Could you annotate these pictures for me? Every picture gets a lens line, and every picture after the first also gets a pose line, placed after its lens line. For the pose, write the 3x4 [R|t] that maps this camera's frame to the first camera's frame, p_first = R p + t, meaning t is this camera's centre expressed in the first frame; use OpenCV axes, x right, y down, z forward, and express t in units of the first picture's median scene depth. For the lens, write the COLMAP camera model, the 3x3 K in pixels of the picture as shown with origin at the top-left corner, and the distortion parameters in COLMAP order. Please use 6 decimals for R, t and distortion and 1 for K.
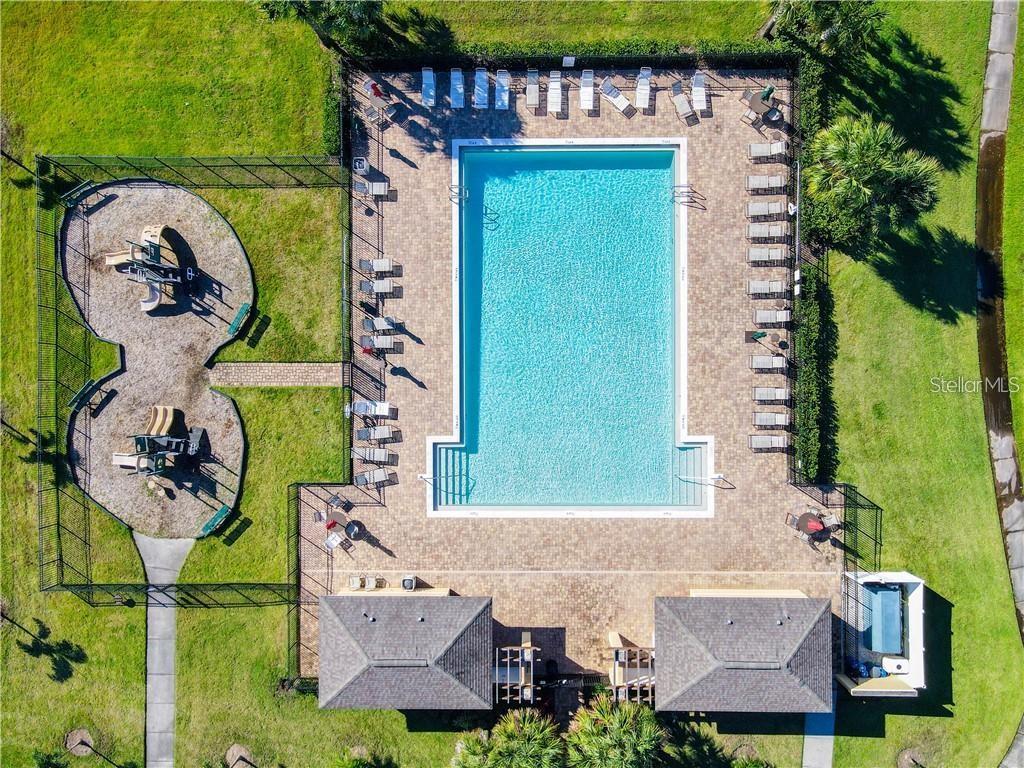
lens RADIAL K [[729.3, 0, 509.1], [0, 729.3, 385.1], [0, 0, 1]] dist [0.025332, -0.000802]
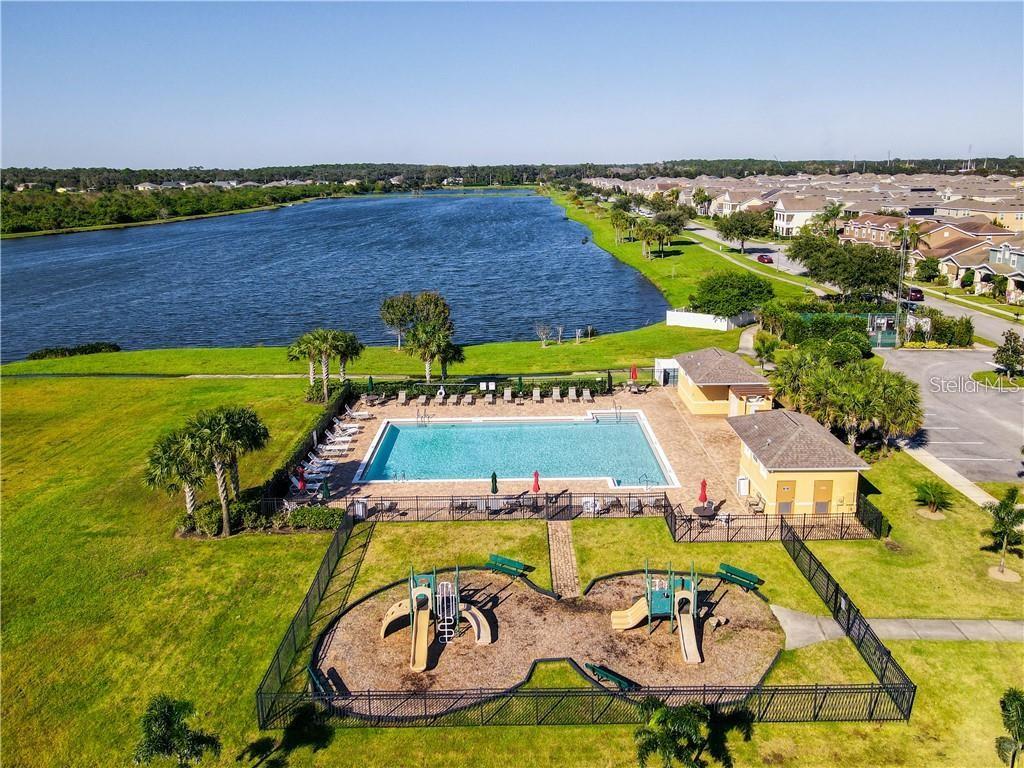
lens RADIAL K [[729.3, 0, 509.1], [0, 729.3, 385.1], [0, 0, 1]] dist [0.025332, -0.000802]
pose [[0.010432, -0.285837, 0.958222, -1.150849], [0.999944, 0.004908, -0.009422, -0.075877], [-0.002010, 0.958266, 0.285872, 0.522593]]
